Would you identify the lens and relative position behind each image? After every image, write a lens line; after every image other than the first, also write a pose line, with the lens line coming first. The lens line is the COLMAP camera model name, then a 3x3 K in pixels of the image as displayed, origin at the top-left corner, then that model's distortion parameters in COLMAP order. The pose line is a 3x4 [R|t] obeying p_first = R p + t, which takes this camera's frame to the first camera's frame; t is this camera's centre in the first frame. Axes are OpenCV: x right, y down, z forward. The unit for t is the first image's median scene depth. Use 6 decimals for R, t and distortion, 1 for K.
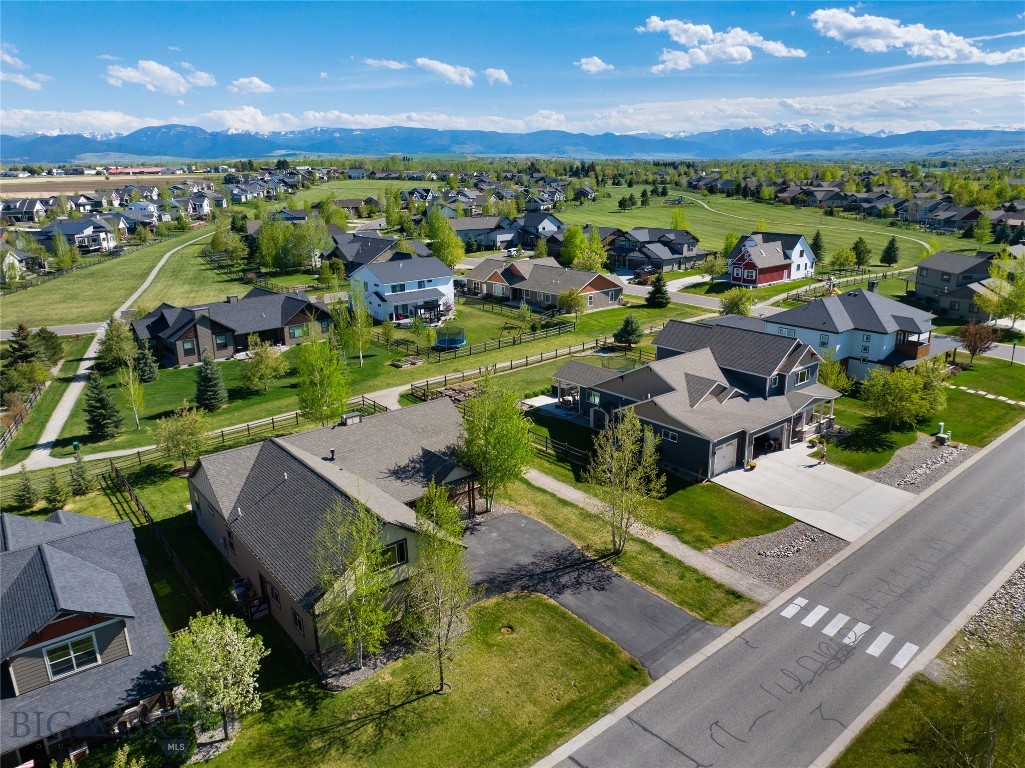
lens RADIAL K [[726.0, 0, 514.4], [0, 726.0, 369.8], [0, 0, 1]] dist [-0.038048, -0.000239]
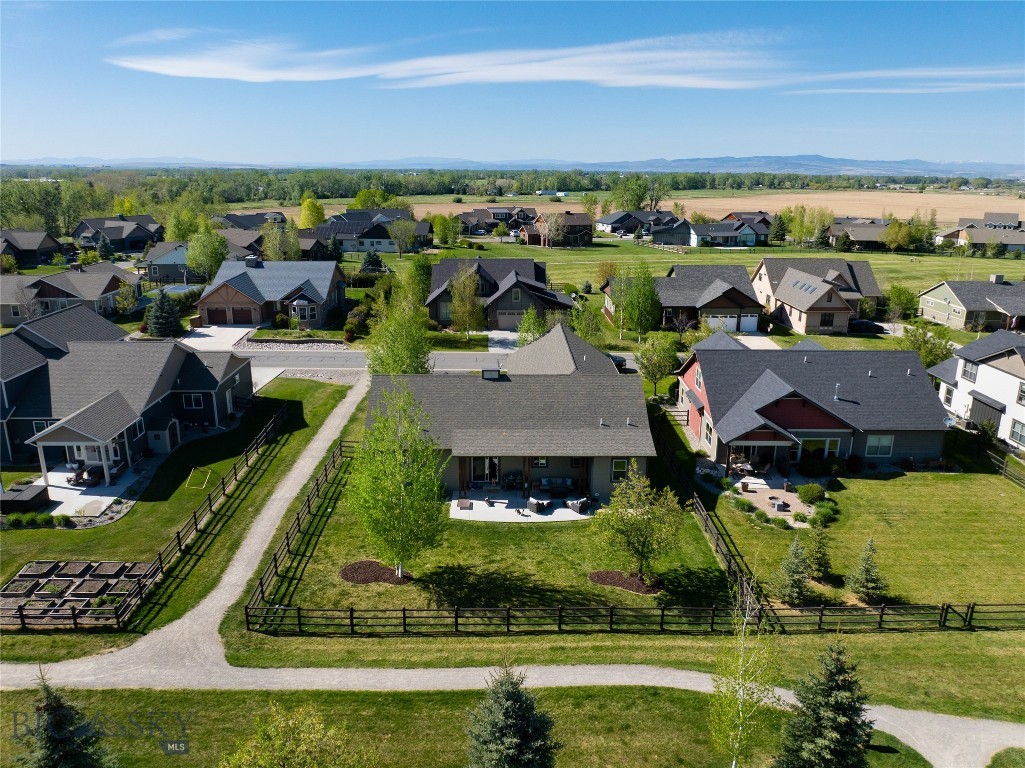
lens RADIAL K [[749.4, 0, 526.4], [0, 749.4, 355.6], [0, 0, 1]] dist [-0.039218, -0.001353]
pose [[-0.796499, -0.138100, 0.588658, -0.587493], [0.170557, 0.882715, 0.437863, -0.266874], [-0.580086, 0.449157, -0.679528, 1.130173]]
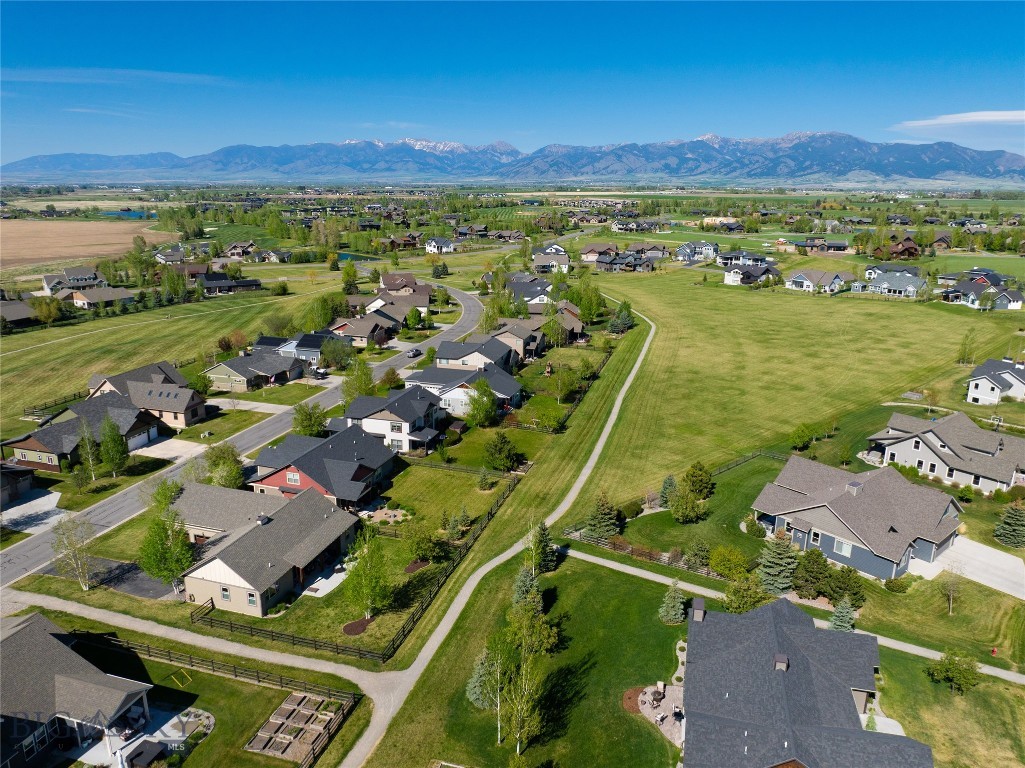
lens RADIAL K [[733.3, 0, 509.9], [0, 733.3, 369.1], [0, 0, 1]] dist [-0.038706, -0.002318]
pose [[-0.821846, 0.148288, -0.550072, 0.110288], [-0.154333, 0.871478, 0.465518, -0.722352], [0.548406, 0.467479, -0.693335, 1.545084]]
